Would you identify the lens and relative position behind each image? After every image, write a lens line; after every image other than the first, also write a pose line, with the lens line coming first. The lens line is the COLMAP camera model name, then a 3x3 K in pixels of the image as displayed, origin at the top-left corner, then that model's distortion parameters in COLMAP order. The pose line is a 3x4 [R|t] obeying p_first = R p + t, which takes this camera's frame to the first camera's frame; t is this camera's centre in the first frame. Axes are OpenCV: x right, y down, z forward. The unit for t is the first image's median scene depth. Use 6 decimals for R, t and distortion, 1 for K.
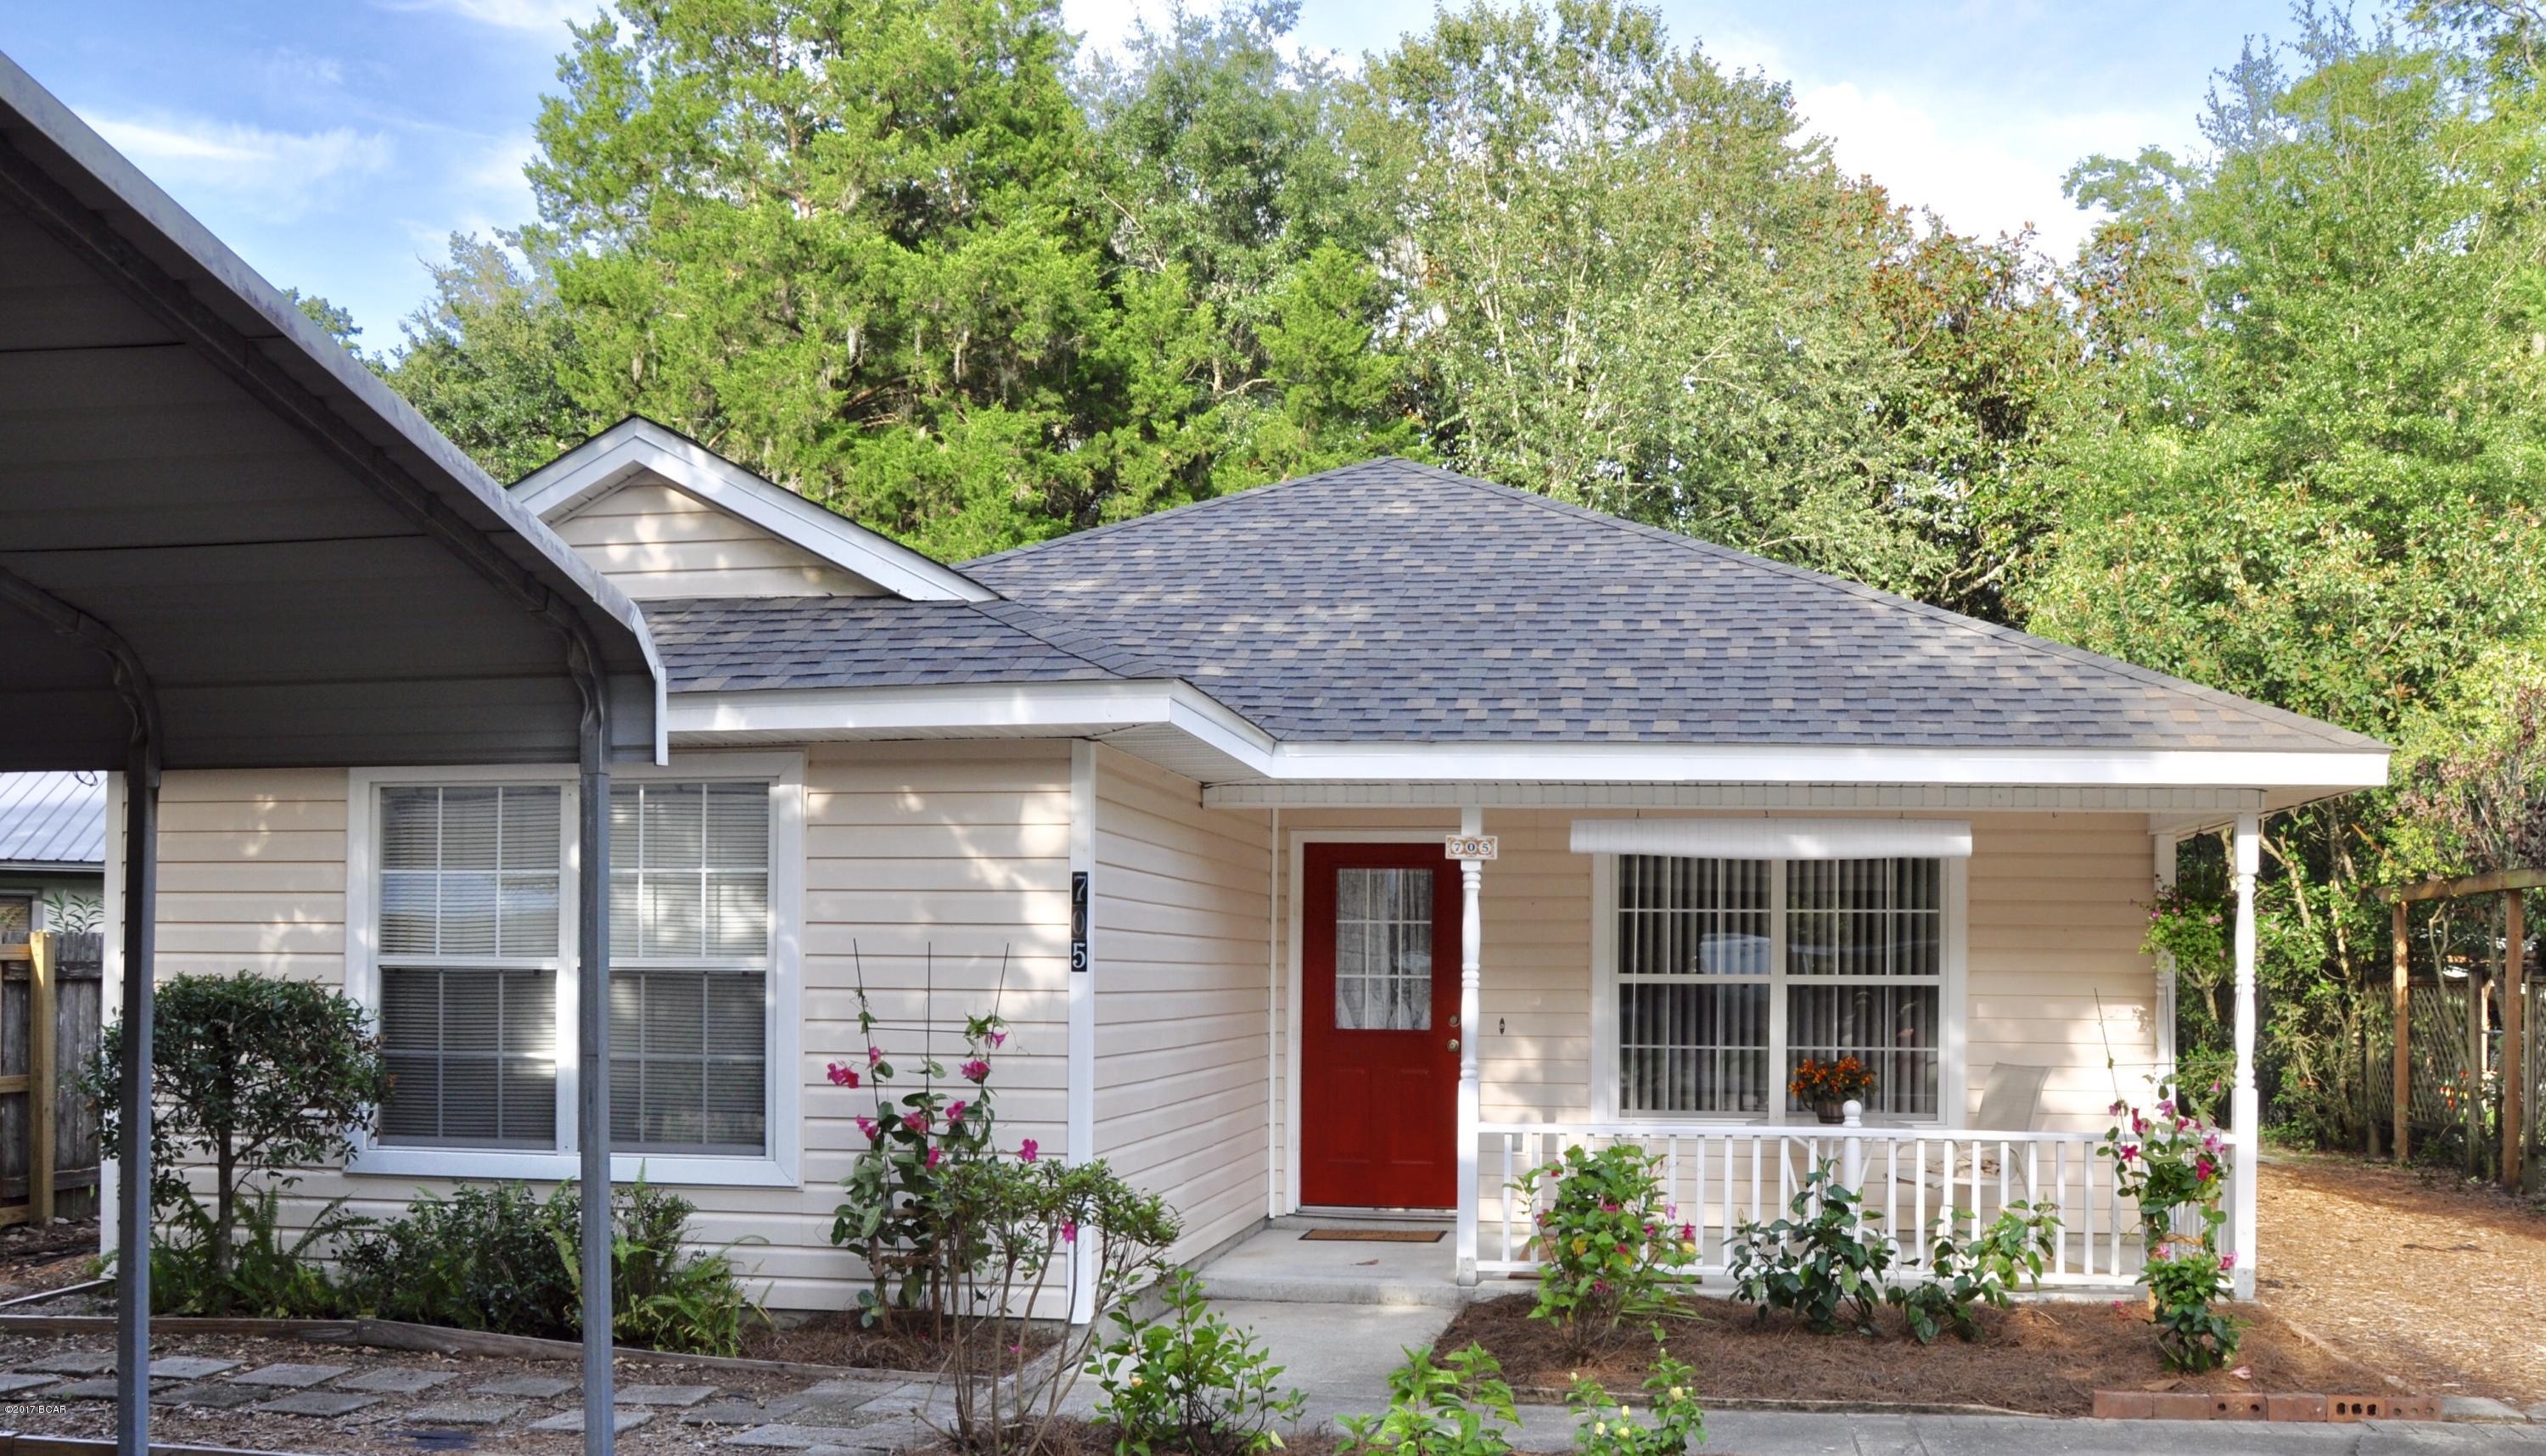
lens RADIAL K [[2115.0, 0, 1378.8], [0, 2115.0, 920.4], [0, 0, 1]] dist [-0.155380, 0.127979]
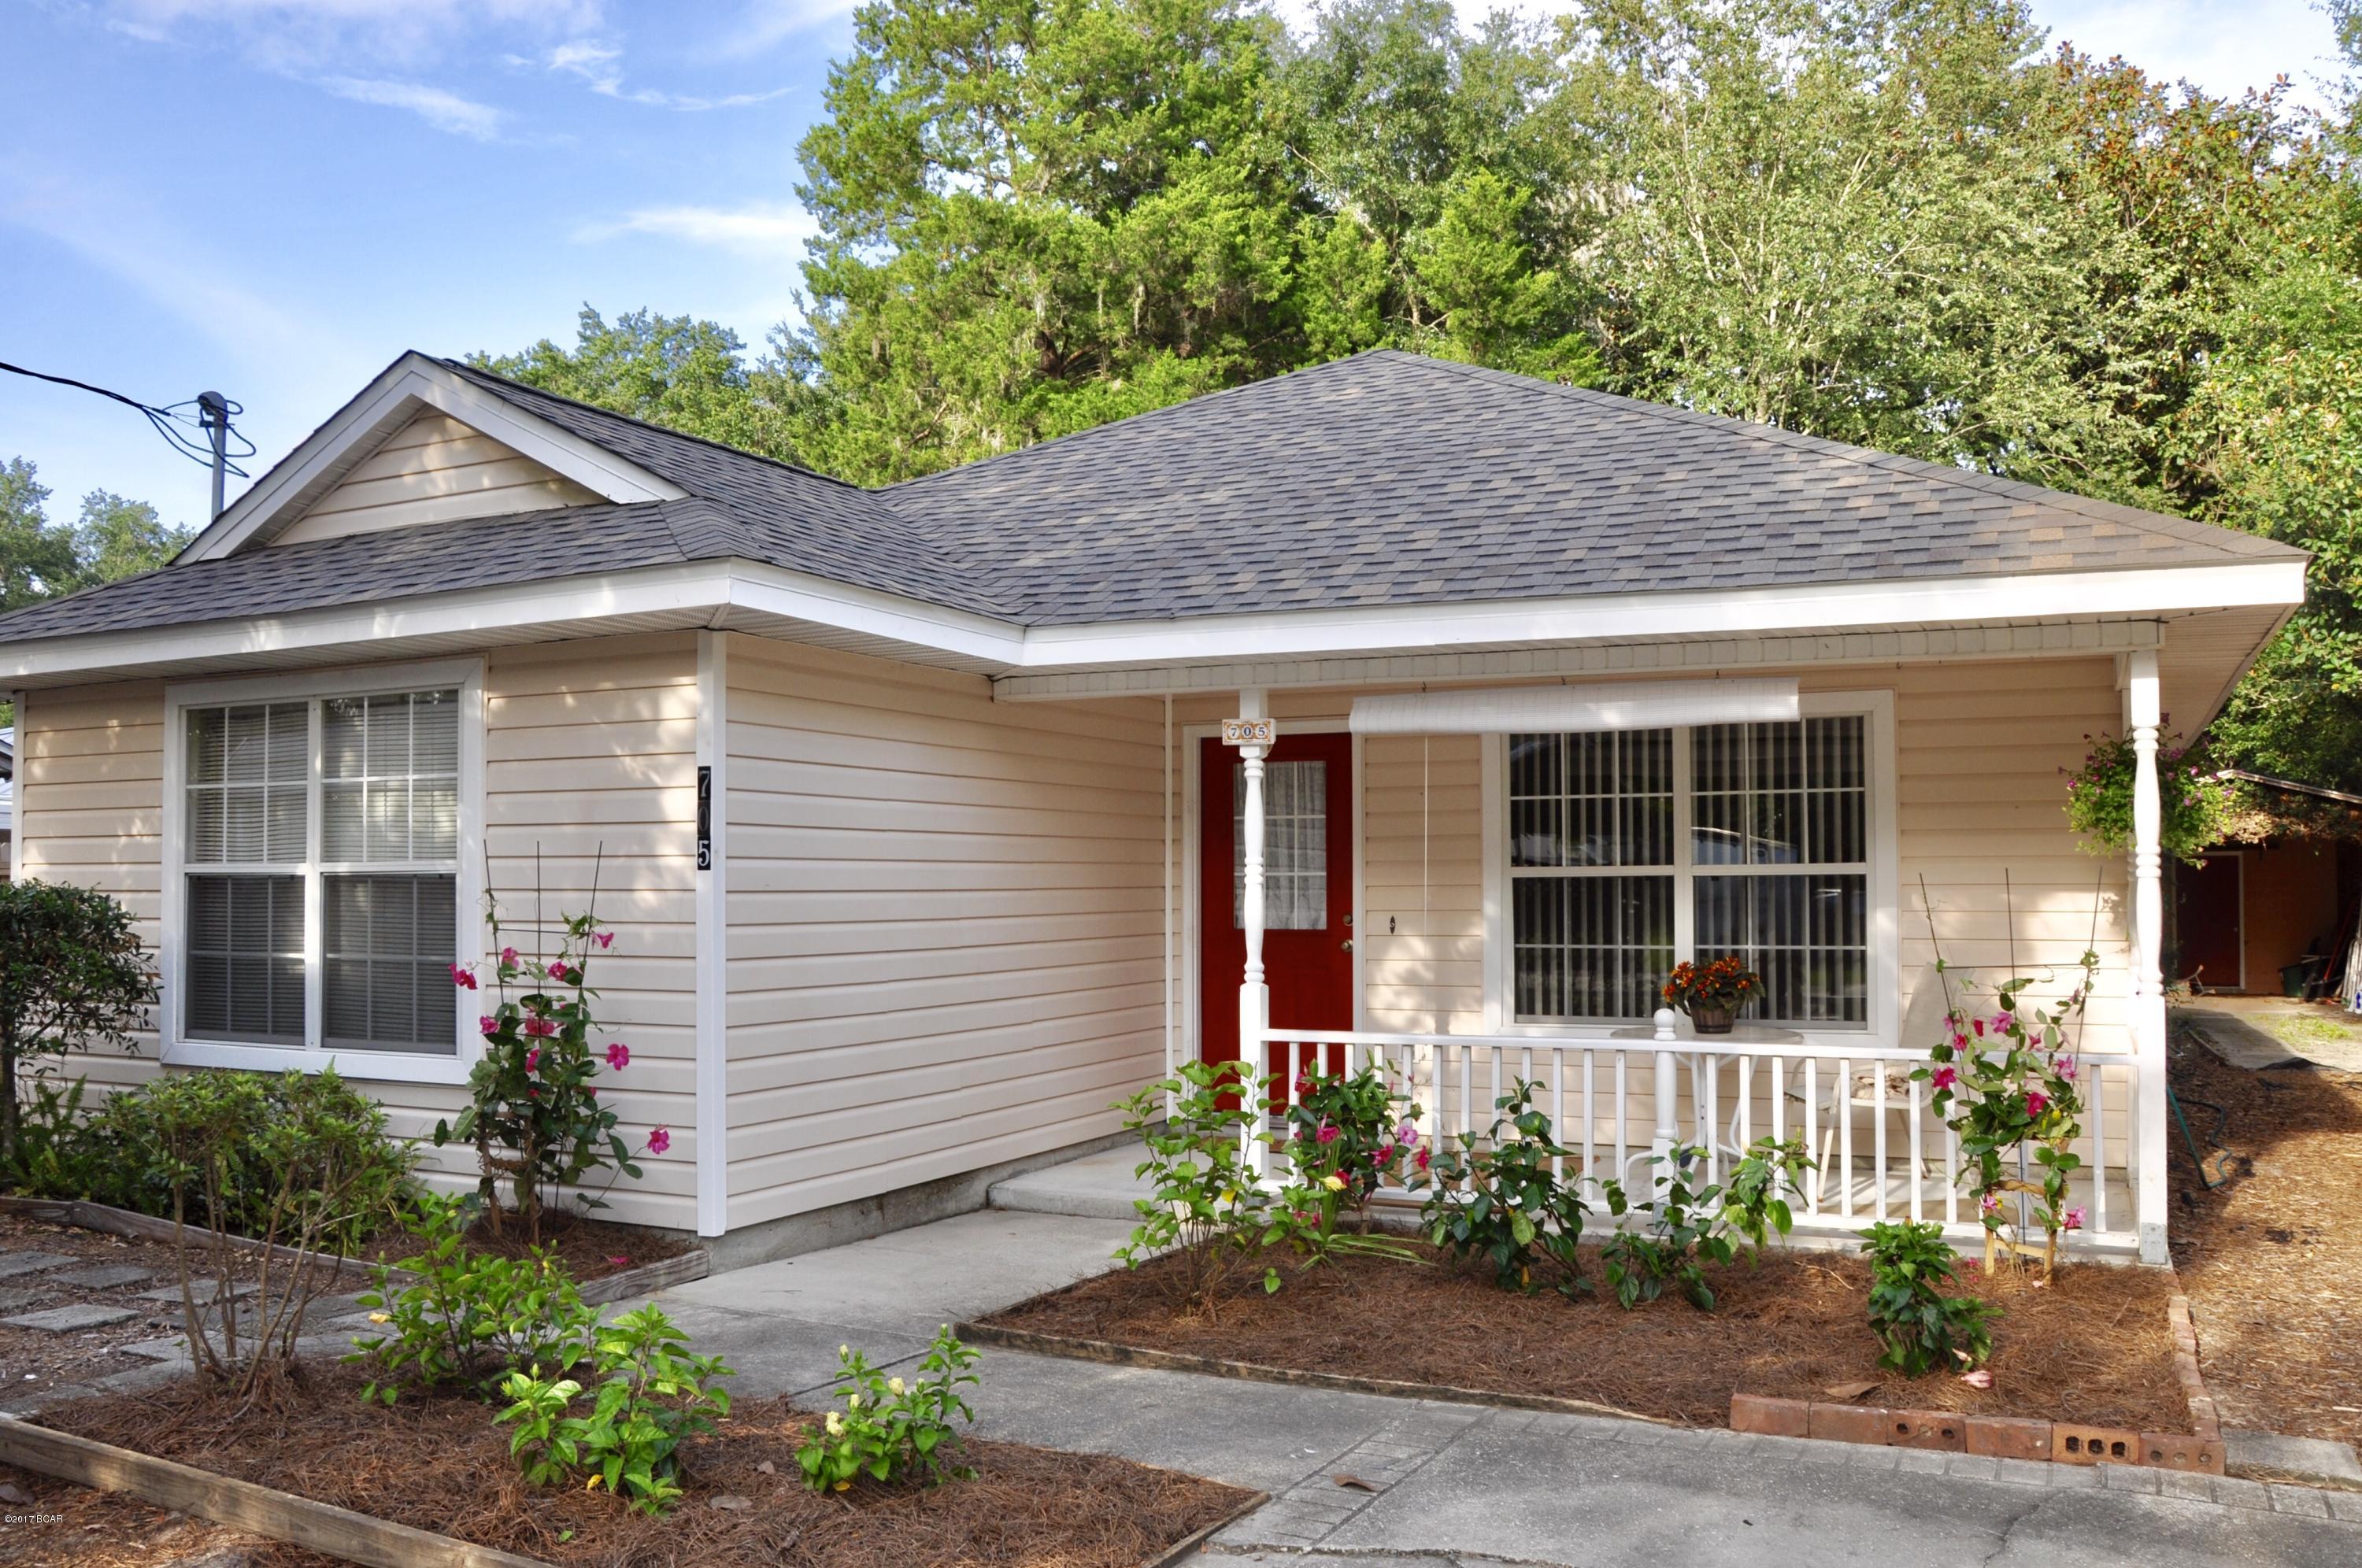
lens RADIAL K [[1886.5, 0, 1181.0], [0, 1886.5, 784.0], [0, 0, 1]] dist [-0.148601, 0.110745]
pose [[0.952171, -0.028390, -0.304244, 0.240446], [0.020405, 0.999360, -0.029391, 0.010751], [0.304884, 0.021777, 0.952141, 0.184744]]
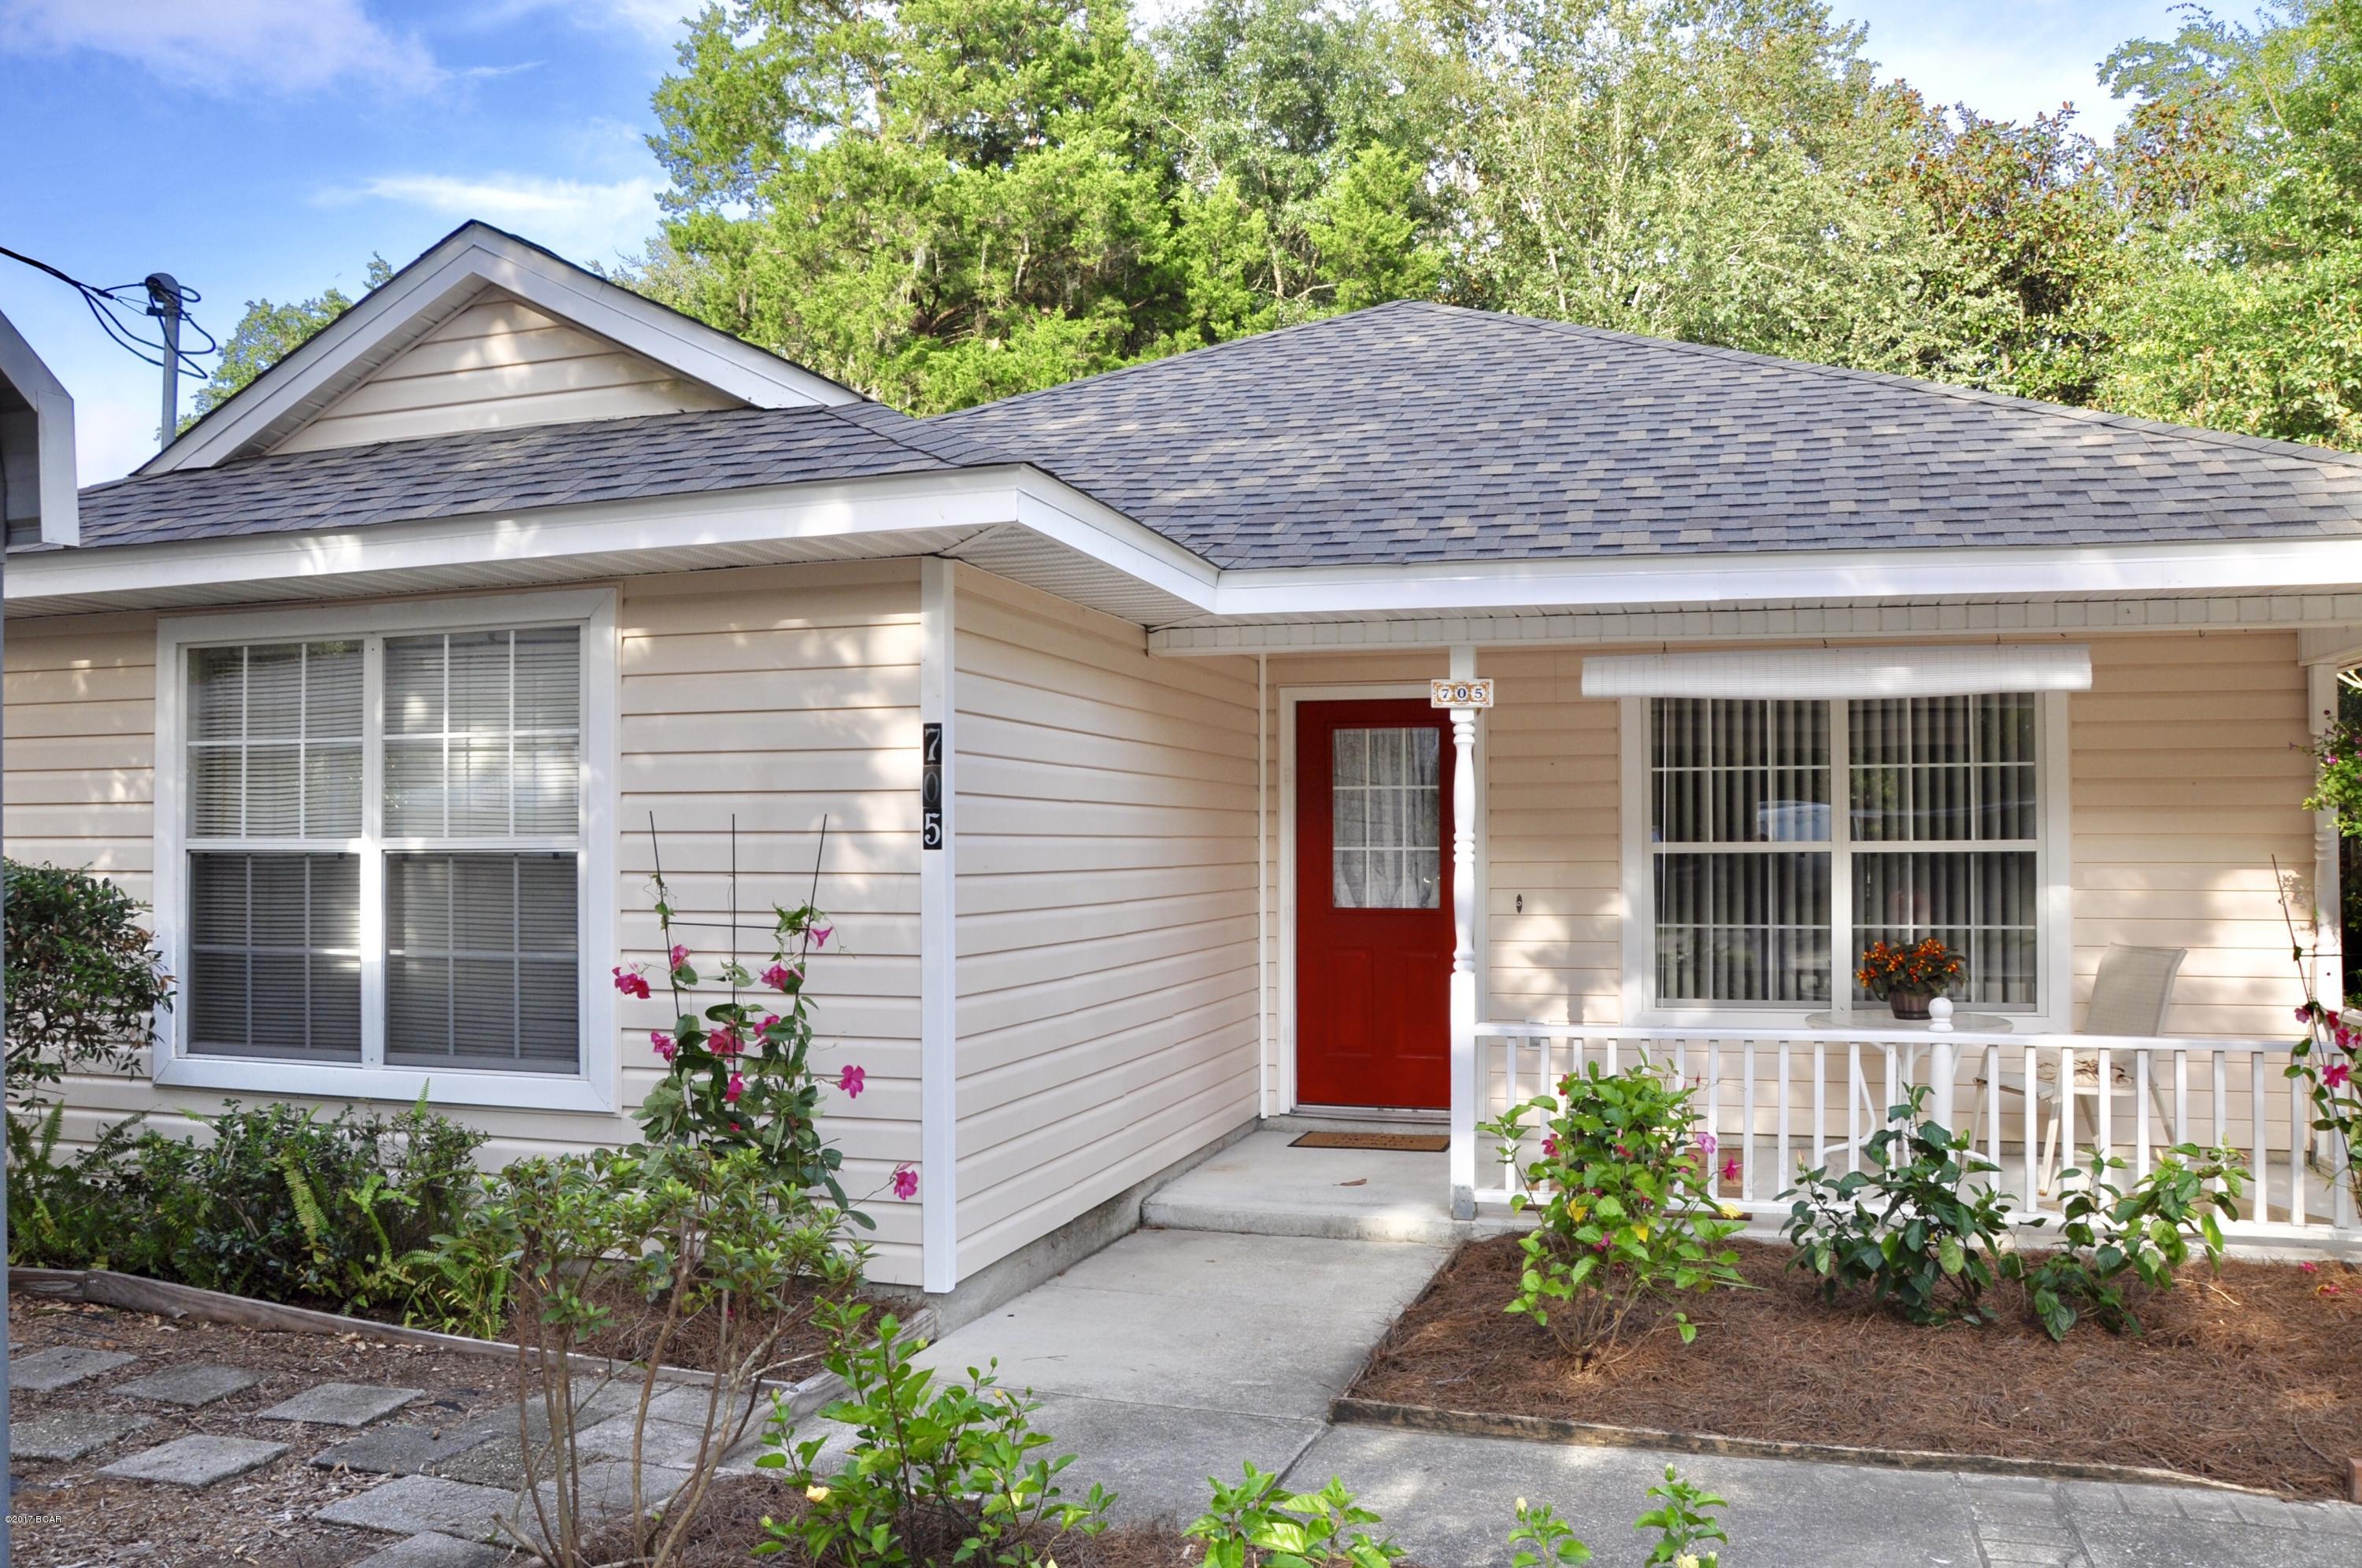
lens RADIAL K [[1806.5, 0, 1173.9], [0, 1806.5, 787.3], [0, 0, 1]] dist [-0.155638, 0.123002]
pose [[0.986130, -0.016059, -0.165197, 0.043602], [0.014986, 0.999858, -0.007742, 0.005608], [0.165298, 0.005159, 0.986230, 0.255645]]
